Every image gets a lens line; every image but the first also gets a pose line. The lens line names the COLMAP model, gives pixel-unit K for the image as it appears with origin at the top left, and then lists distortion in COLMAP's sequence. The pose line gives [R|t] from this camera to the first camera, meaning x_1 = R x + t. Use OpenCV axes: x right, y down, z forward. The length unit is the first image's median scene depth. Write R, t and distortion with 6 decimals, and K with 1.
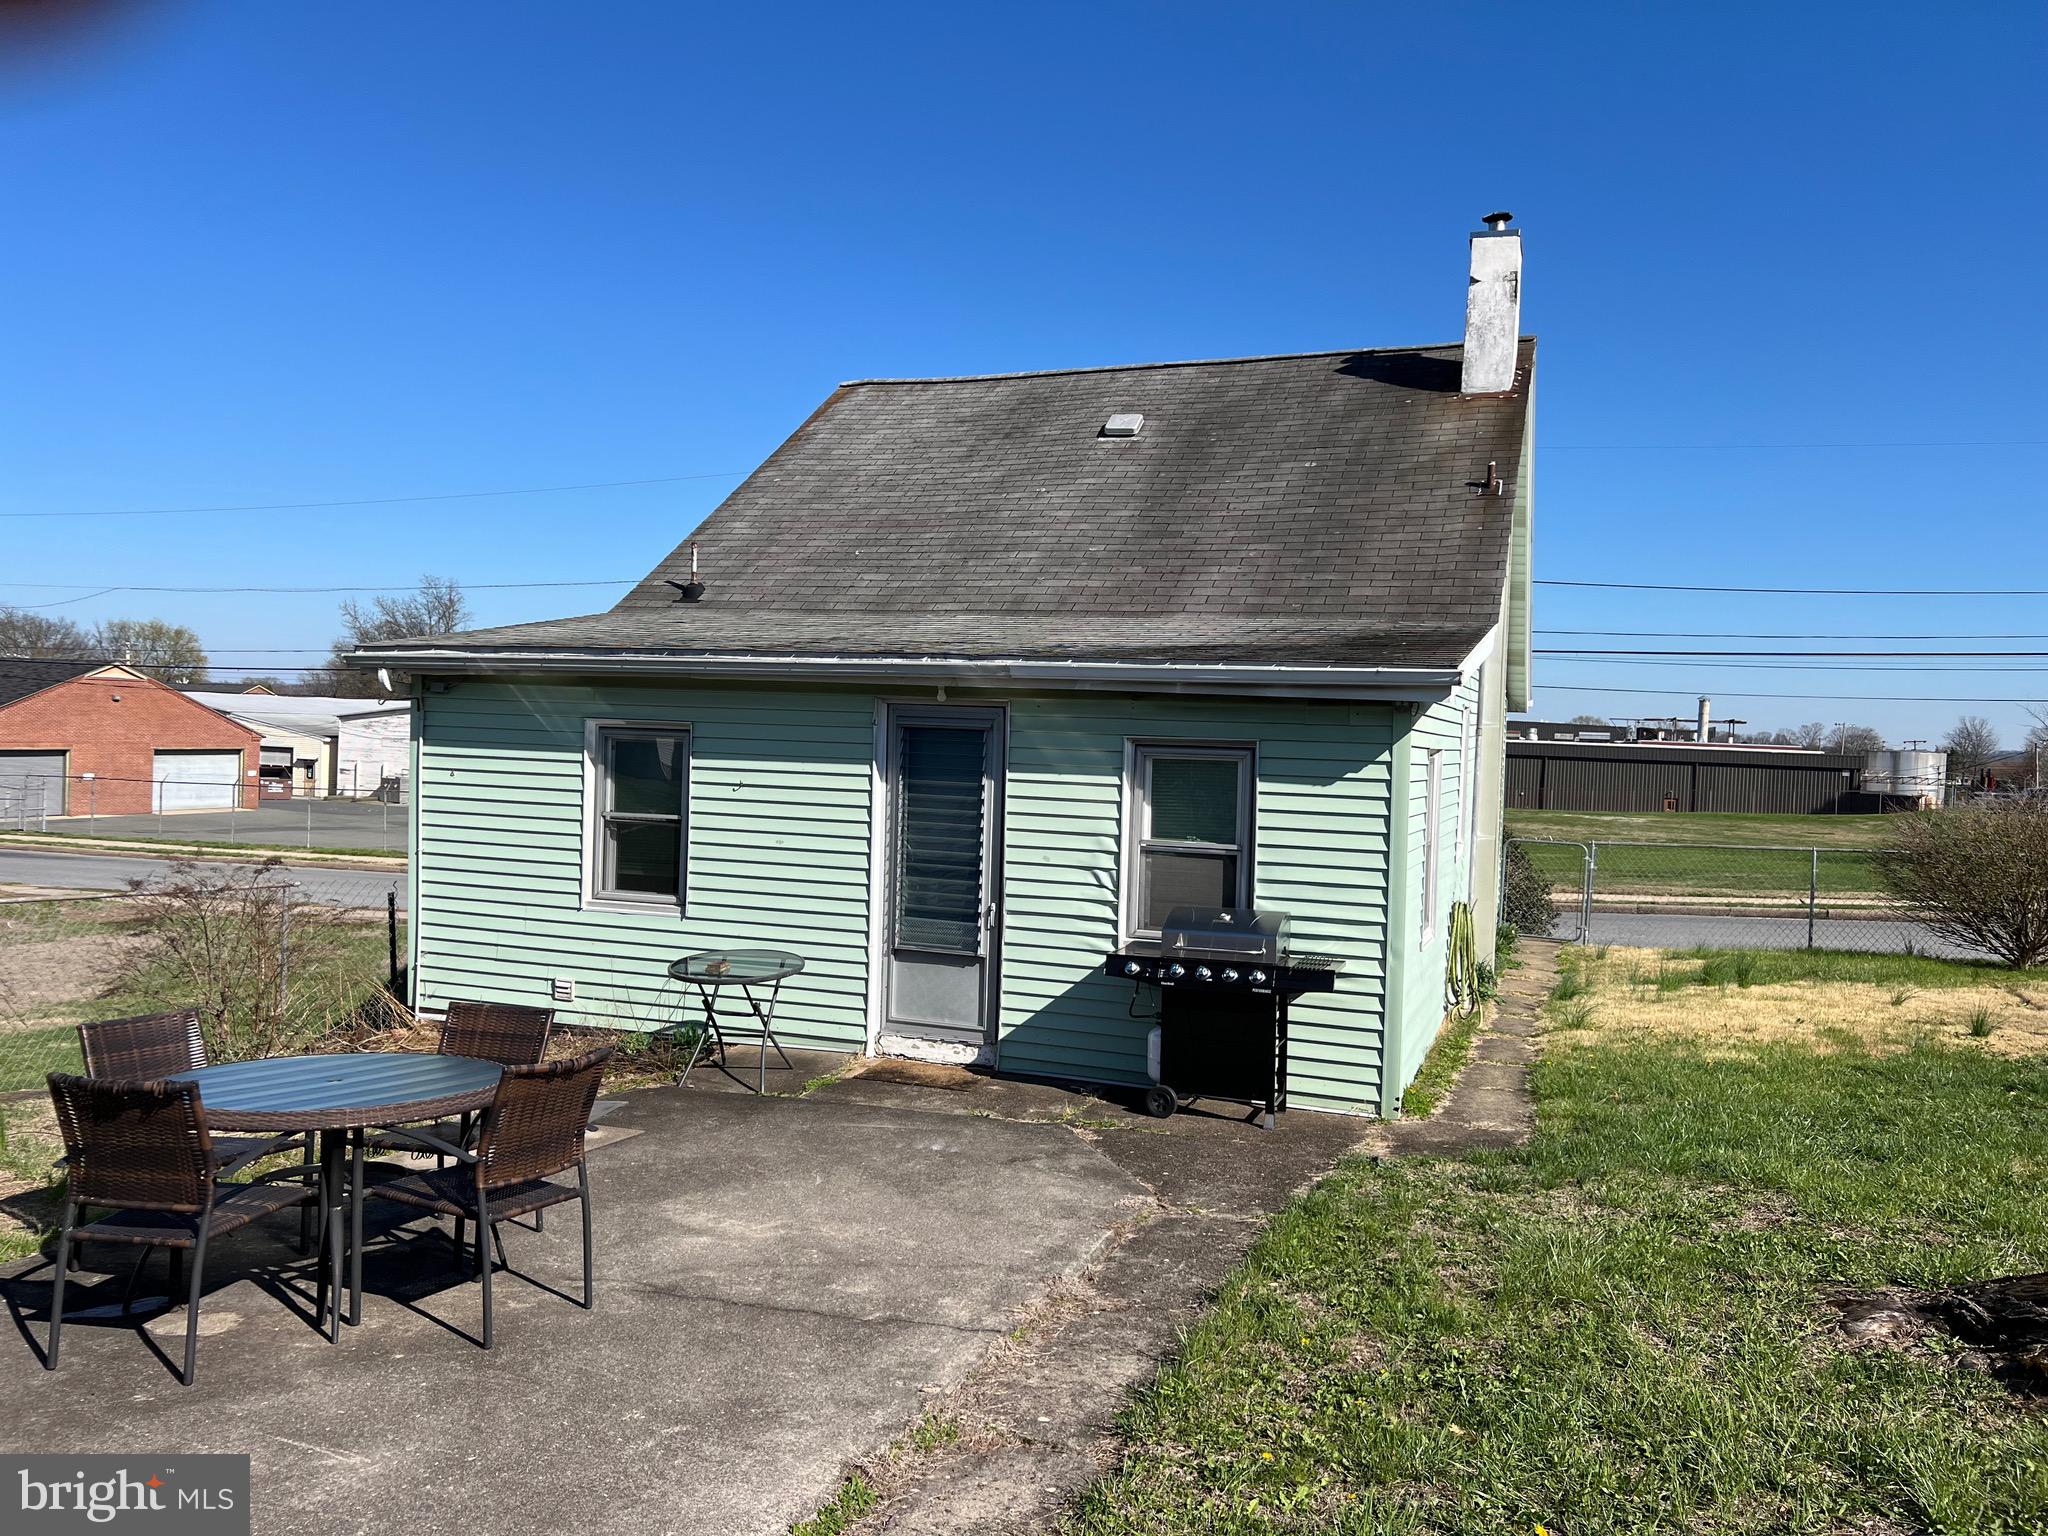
lens RADIAL K [[1539.6, 0, 1024.0], [0, 1539.6, 768.0], [0, 0, 1]] dist [0.092994, -0.128210]
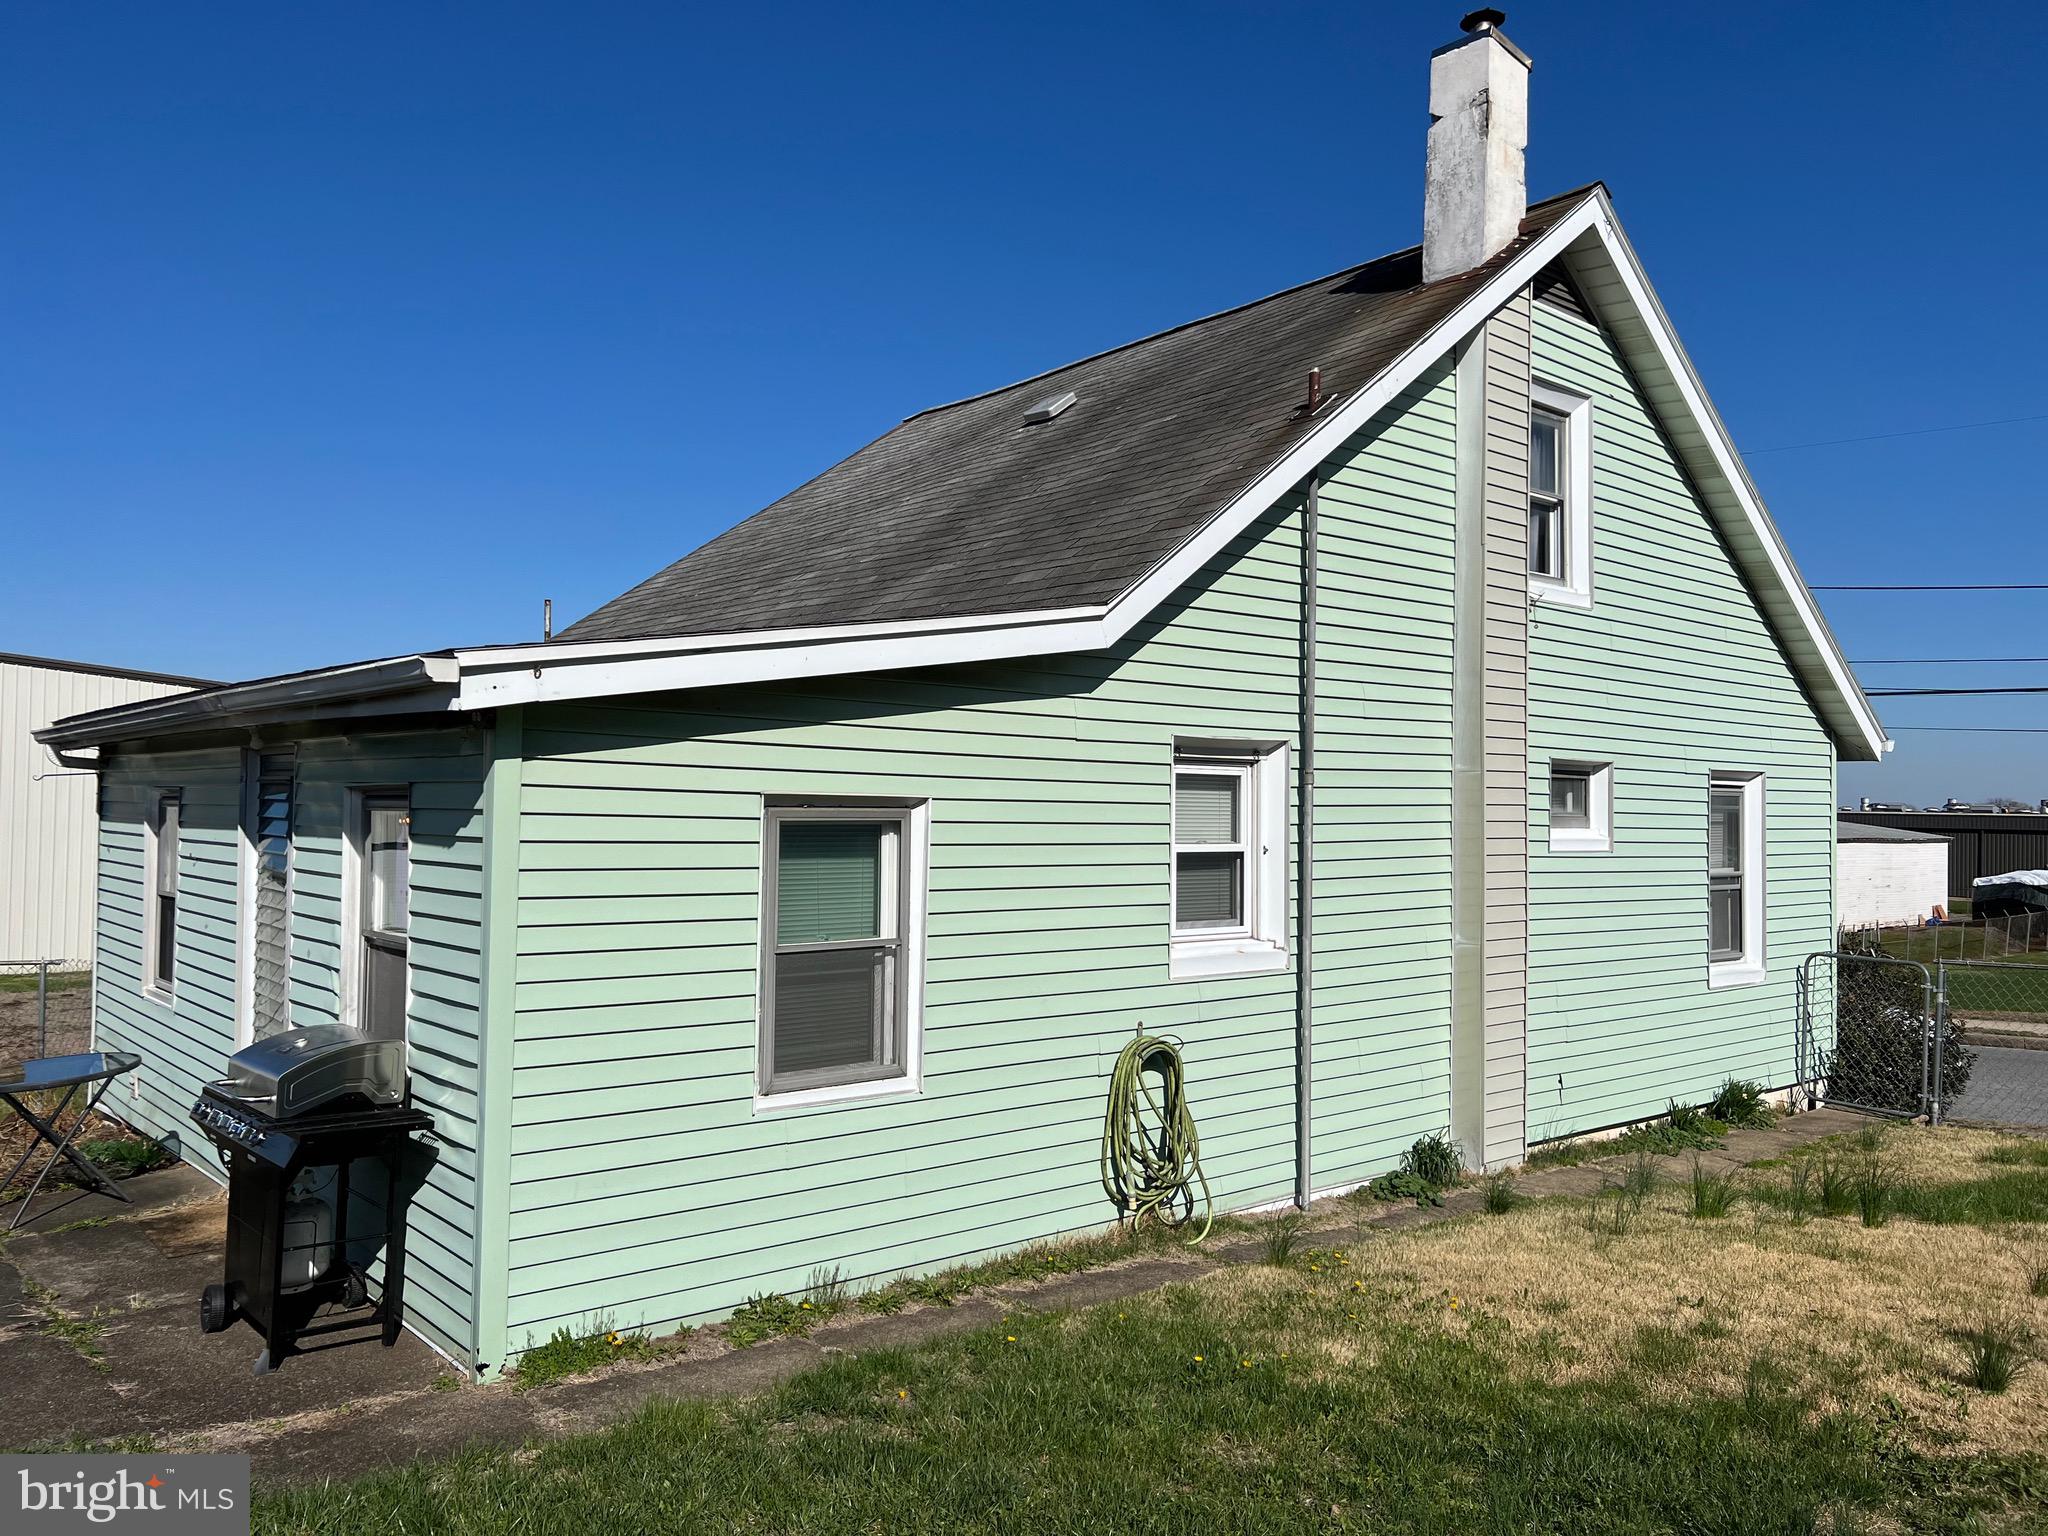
lens RADIAL K [[1539.6, 0, 1024.0], [0, 1539.6, 768.0], [0, 0, 1]] dist [0.092994, -0.128210]
pose [[0.869166, -0.033577, -0.493379, 0.460812], [0.002985, 0.998030, -0.062663, 0.011491], [0.494511, 0.052992, 0.867555, 0.337927]]
